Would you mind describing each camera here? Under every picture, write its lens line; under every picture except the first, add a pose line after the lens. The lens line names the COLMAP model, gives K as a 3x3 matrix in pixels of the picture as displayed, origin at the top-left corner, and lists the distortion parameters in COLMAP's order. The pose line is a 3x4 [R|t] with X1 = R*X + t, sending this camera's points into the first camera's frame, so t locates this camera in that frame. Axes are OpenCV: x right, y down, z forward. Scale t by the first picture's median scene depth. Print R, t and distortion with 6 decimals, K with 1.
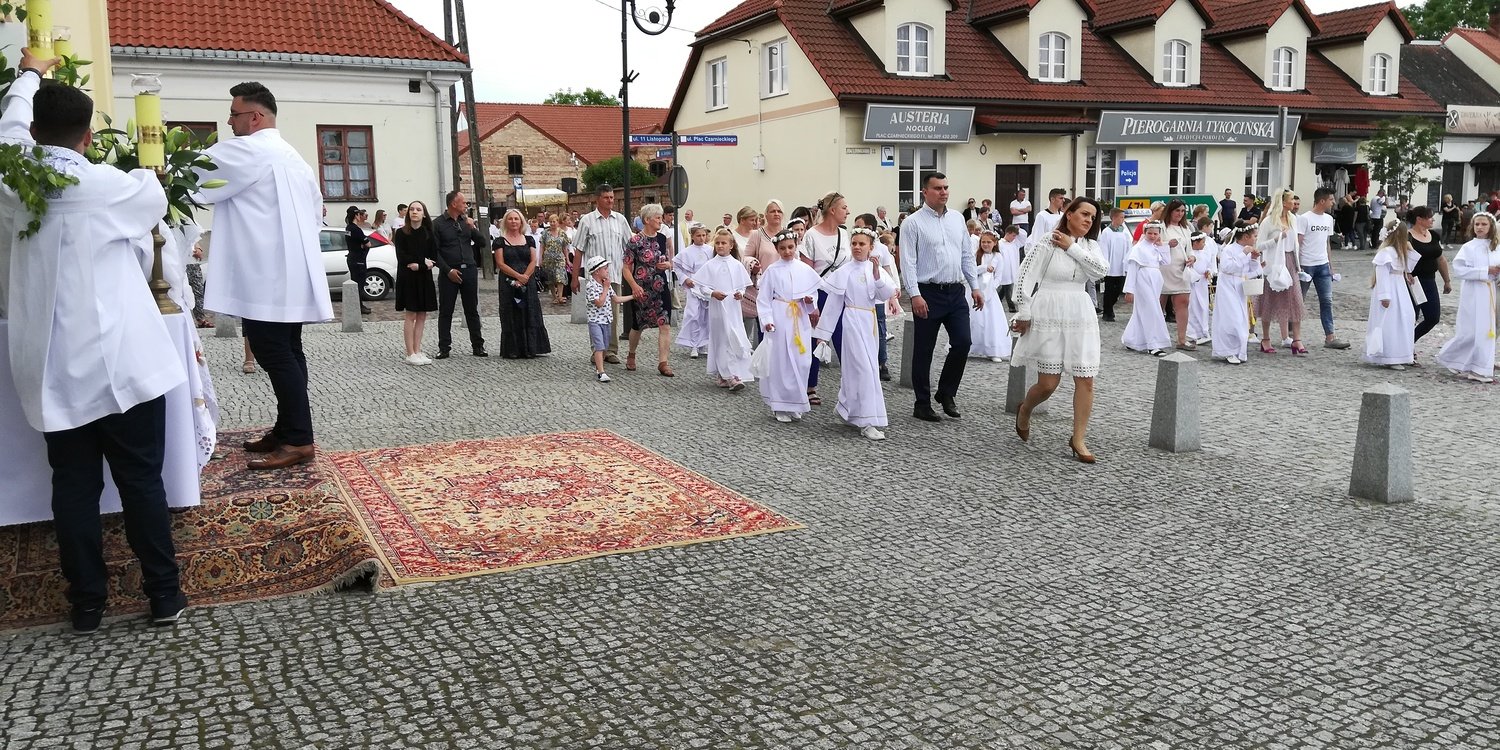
lens RADIAL K [[1159.8, 0, 726.2], [0, 1159.8, 416.2], [0, 0, 1]] dist [0.090989, -0.136452]
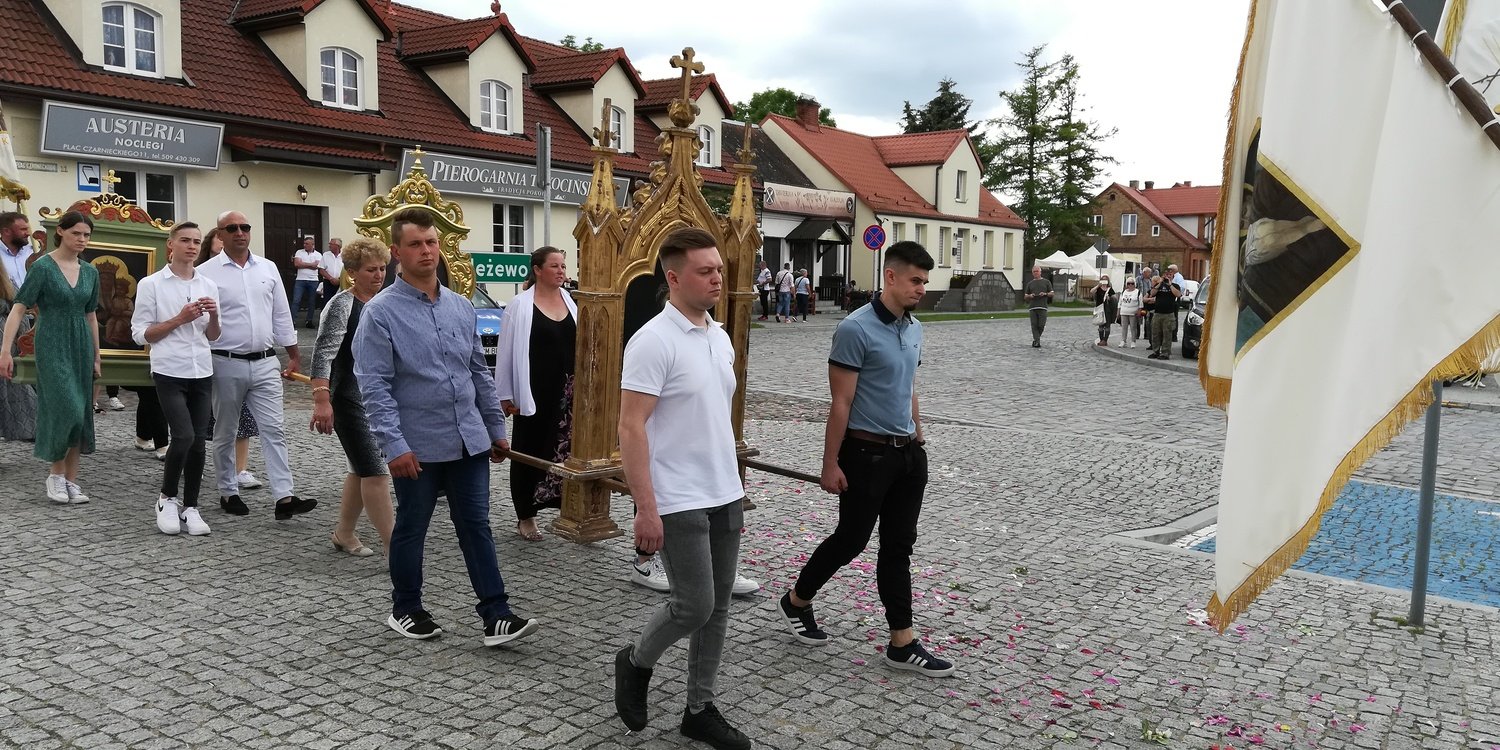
lens RADIAL K [[1159.8, 0, 766.0], [0, 1159.8, 374.5], [0, 0, 1]] dist [0.090989, -0.136452]
pose [[0.860917, -0.008812, 0.508669, 0.128207], [0.053468, 0.995880, -0.073242, -0.030314], [-0.505927, 0.090253, 0.857841, 0.192012]]
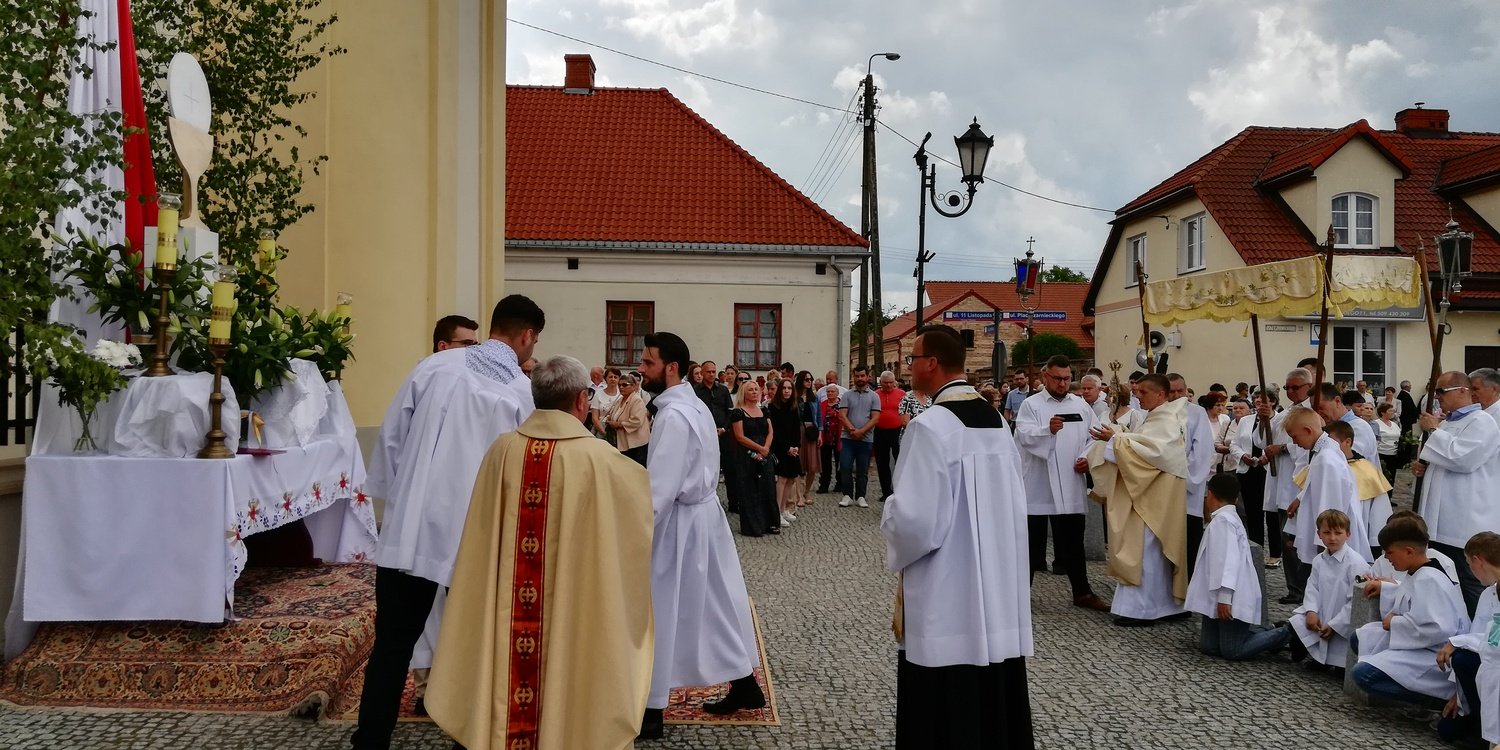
lens RADIAL K [[1159.8, 0, 744.6], [0, 1159.8, 373.8], [0, 0, 1]] dist [0.090989, -0.136452]
pose [[0.922456, 0.021970, -0.385476, 0.080430], [-0.091711, 0.982274, -0.163485, -0.004023], [0.375051, 0.186160, 0.908120, 0.015942]]
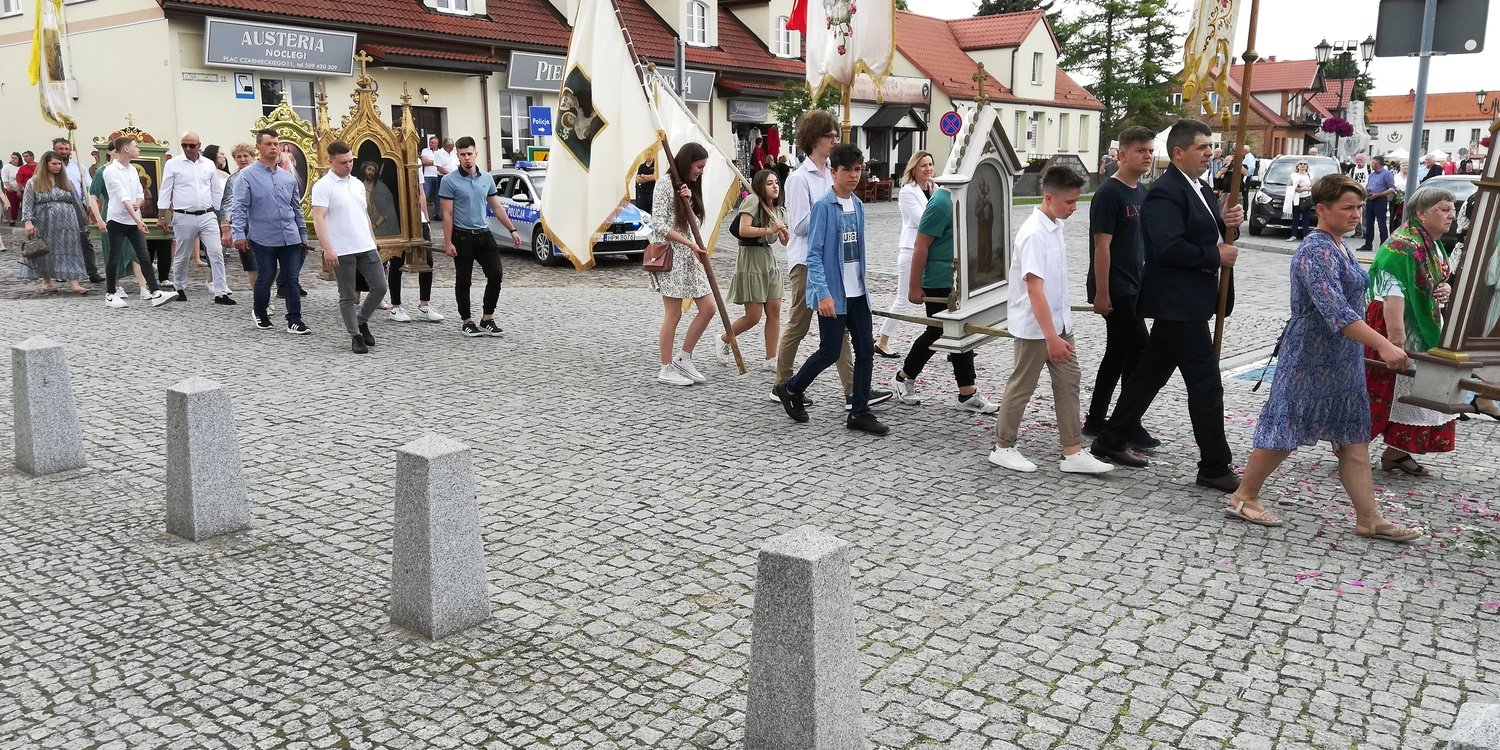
lens RADIAL K [[1159.8, 0, 753.0], [0, 1159.8, 379.4], [0, 0, 1]] dist [0.090989, -0.136452]
pose [[0.893177, -0.063707, 0.445171, 0.079237], [0.060656, 0.997935, 0.021112, -0.021507], [-0.445597, 0.008146, 0.895197, 0.138131]]
